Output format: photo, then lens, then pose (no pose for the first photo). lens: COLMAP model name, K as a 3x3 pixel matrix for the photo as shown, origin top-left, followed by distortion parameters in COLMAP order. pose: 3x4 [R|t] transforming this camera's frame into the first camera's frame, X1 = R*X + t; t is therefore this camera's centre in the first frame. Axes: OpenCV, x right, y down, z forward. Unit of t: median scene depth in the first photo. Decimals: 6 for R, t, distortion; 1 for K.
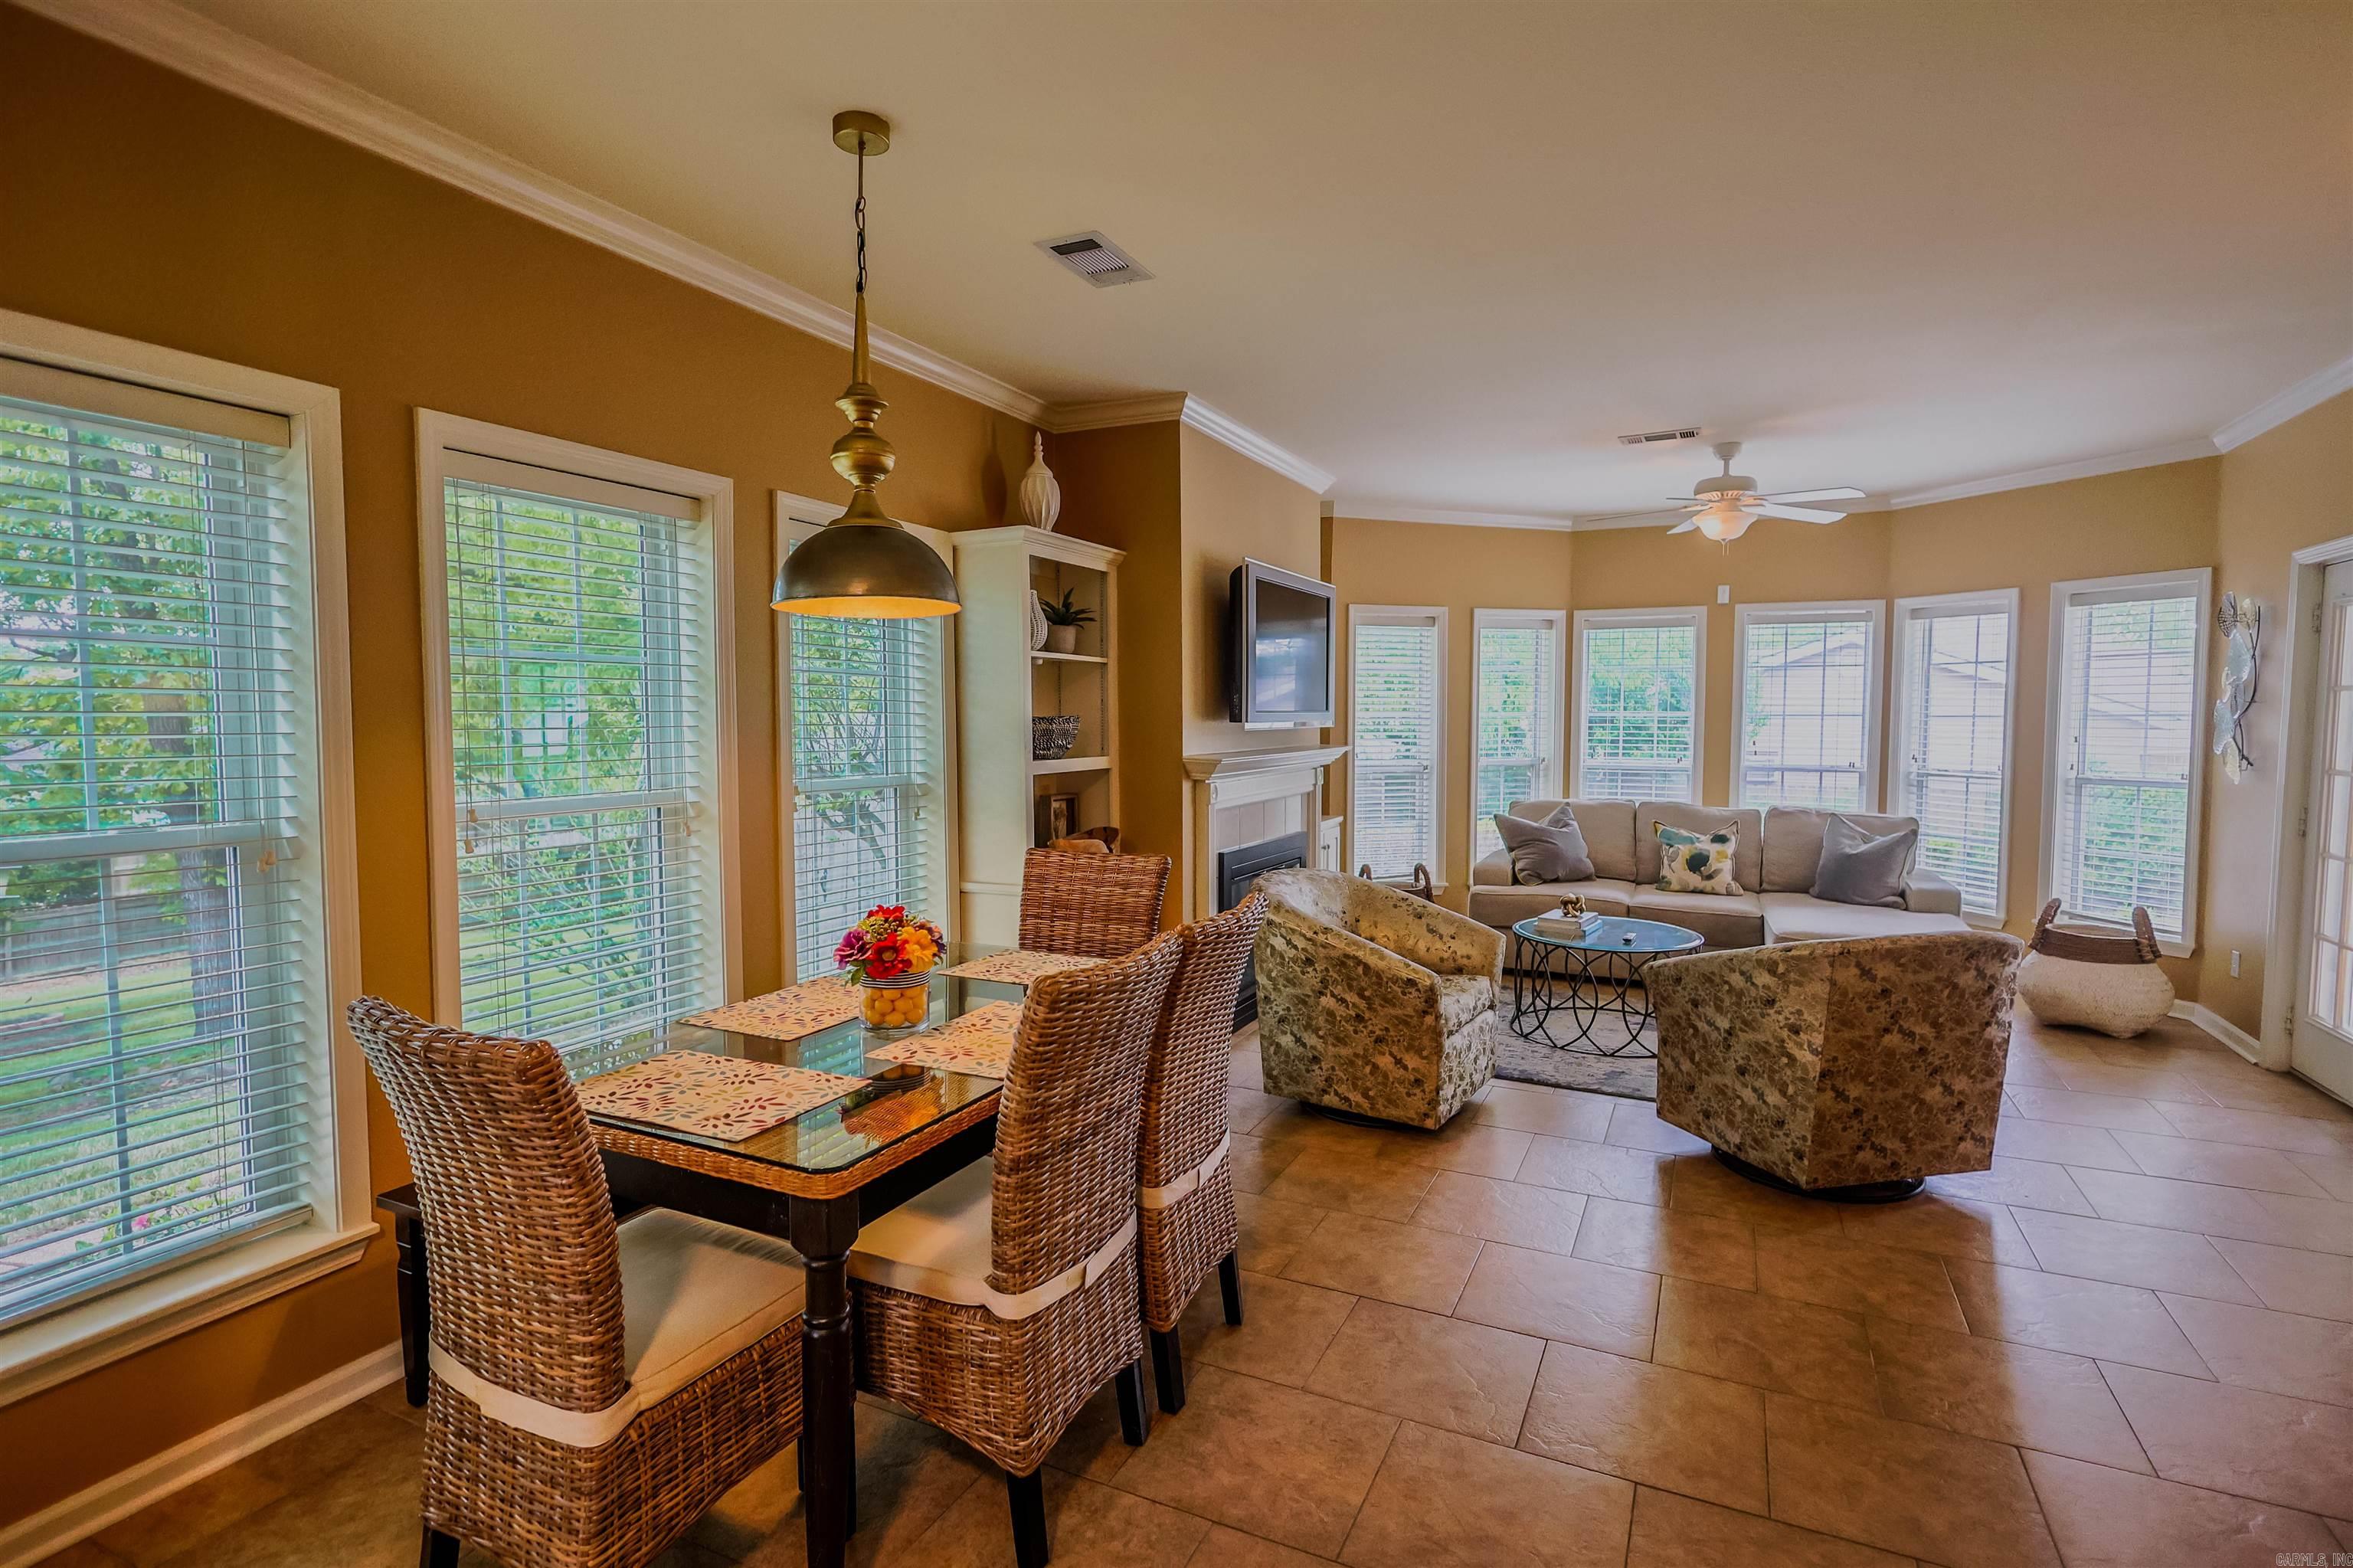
lens RADIAL K [[1101.2, 0, 1176.5], [0, 1101.2, 784.0], [0, 0, 1]] dist [0.001321, 0.000157]
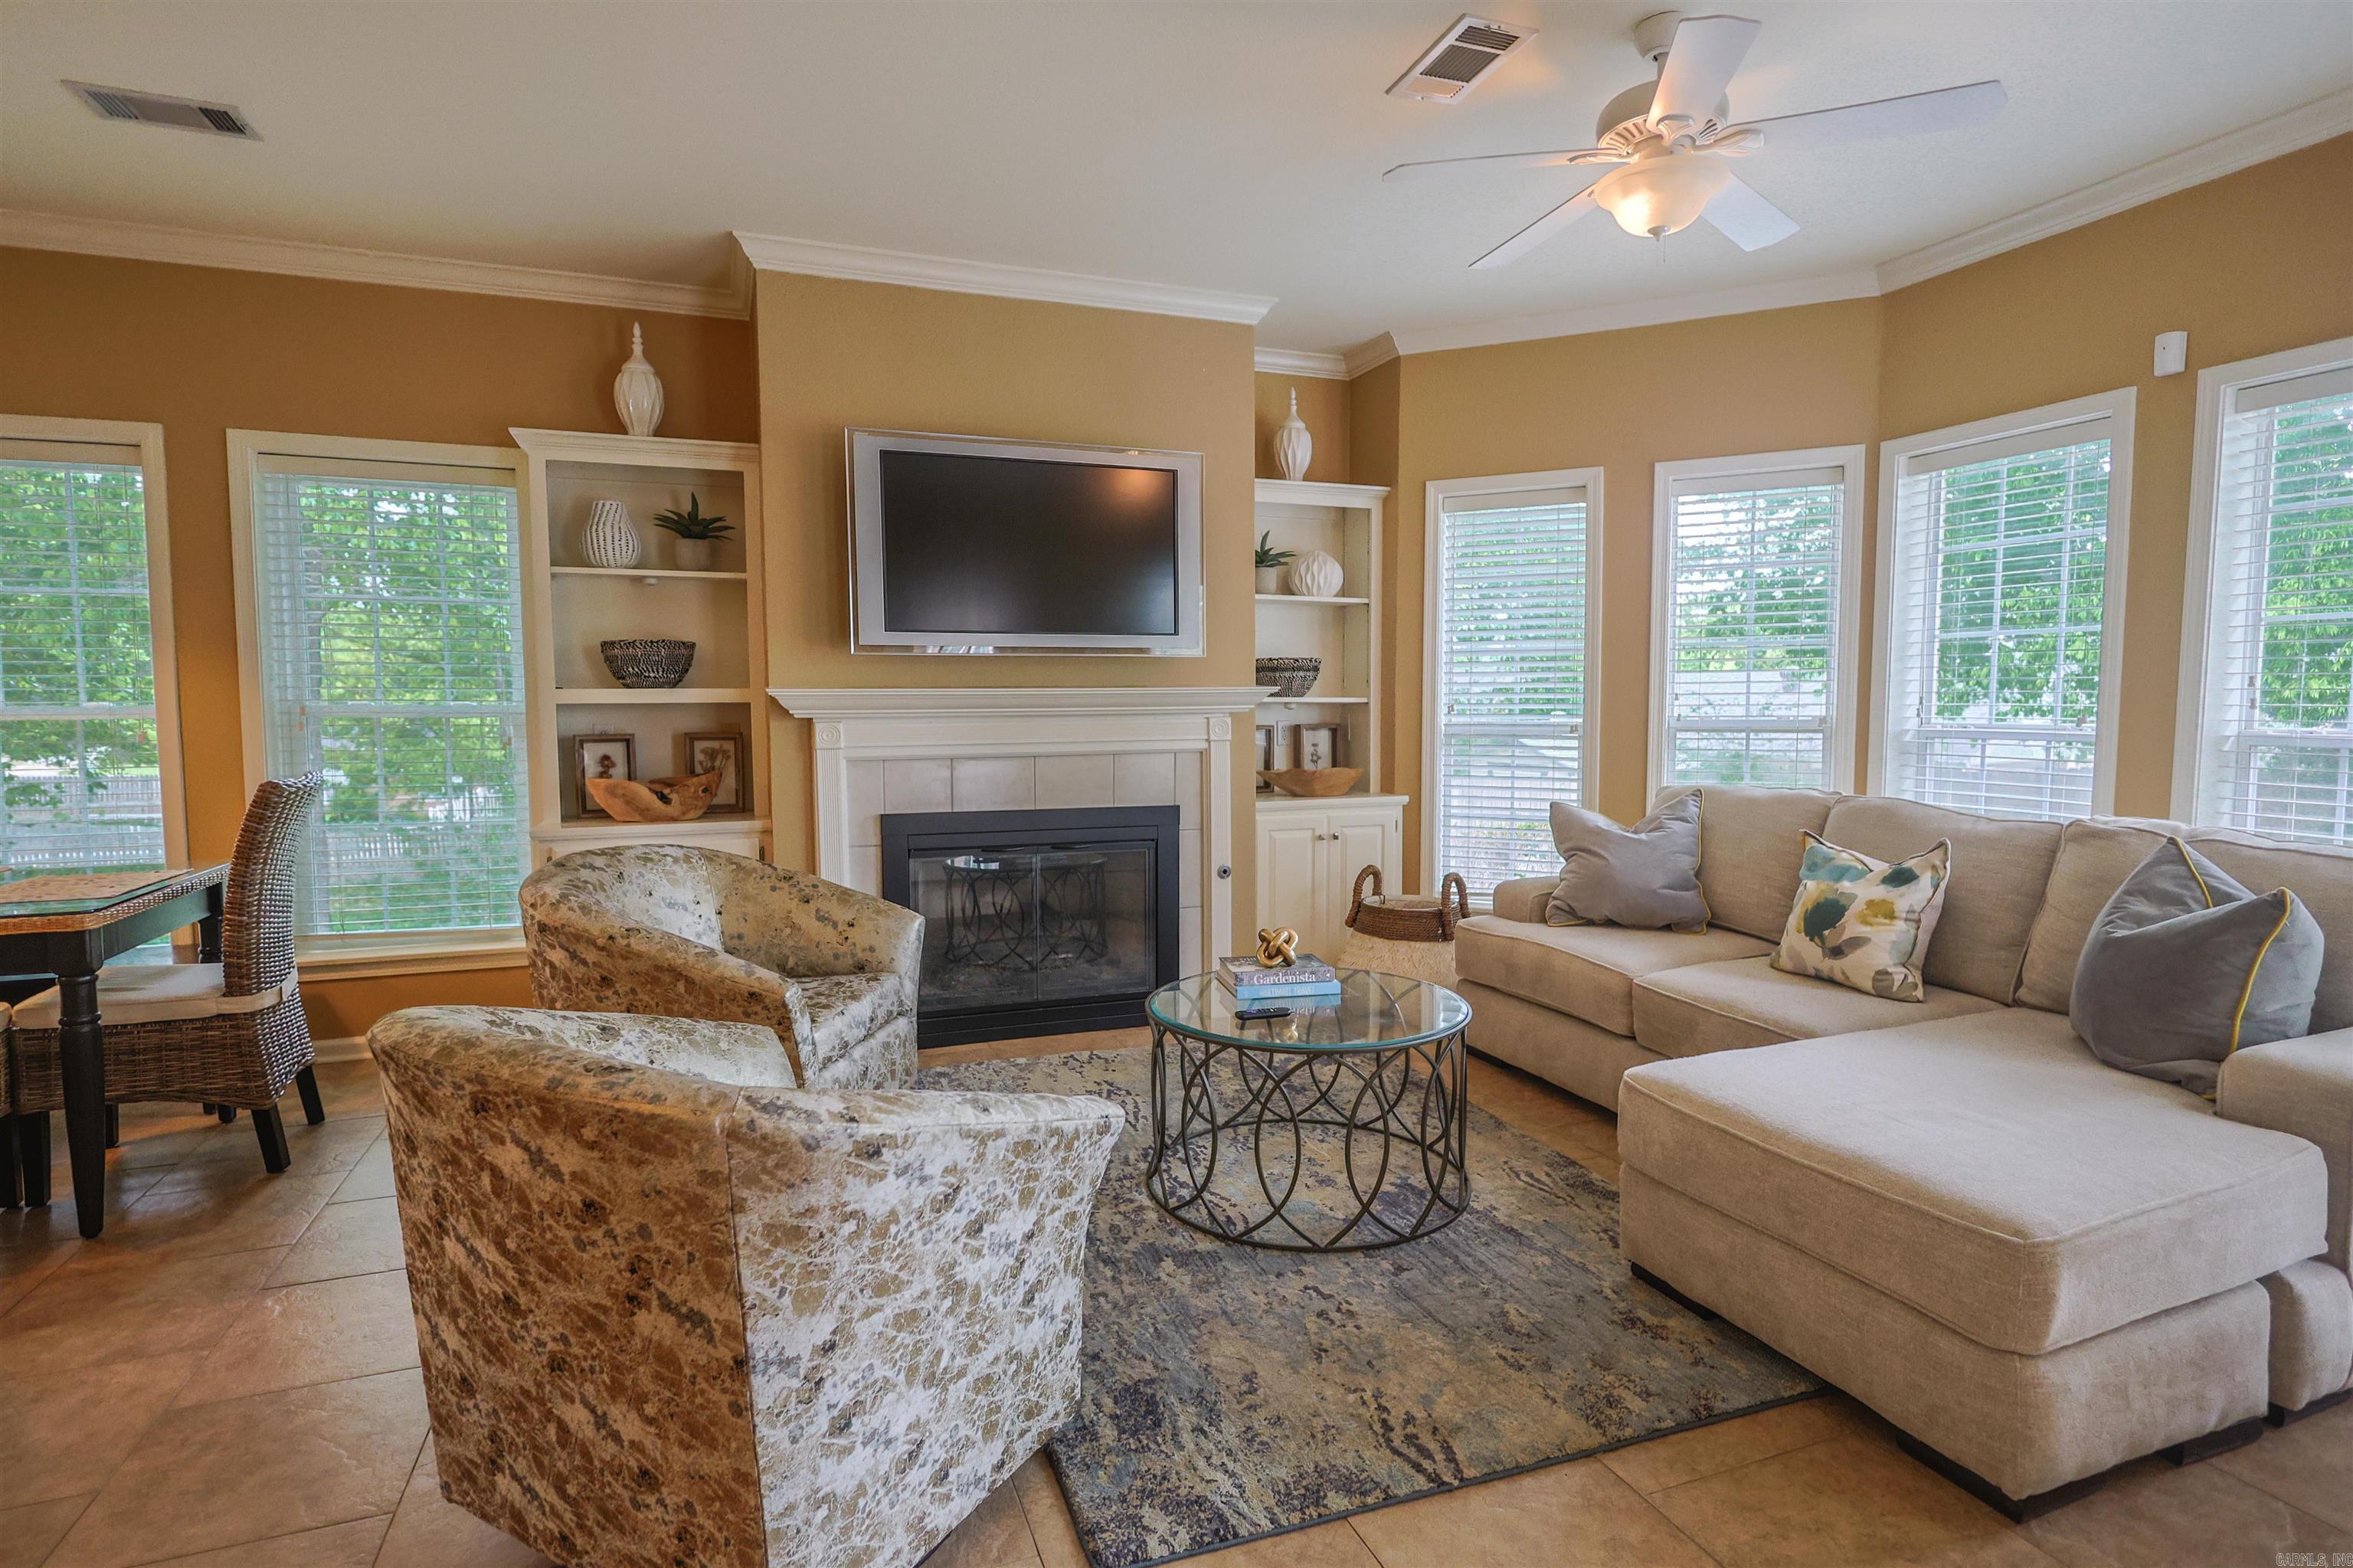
lens RADIAL K [[1067.9, 0, 1176.1], [0, 1067.9, 831.4], [0, 0, 1]] dist [-0.041404, 0.000287]
pose [[0.751466, 0.067791, -0.656279, 0.554943], [-0.026336, 0.996997, 0.072830, 0.007271], [0.659246, -0.037445, 0.750995, 0.467635]]
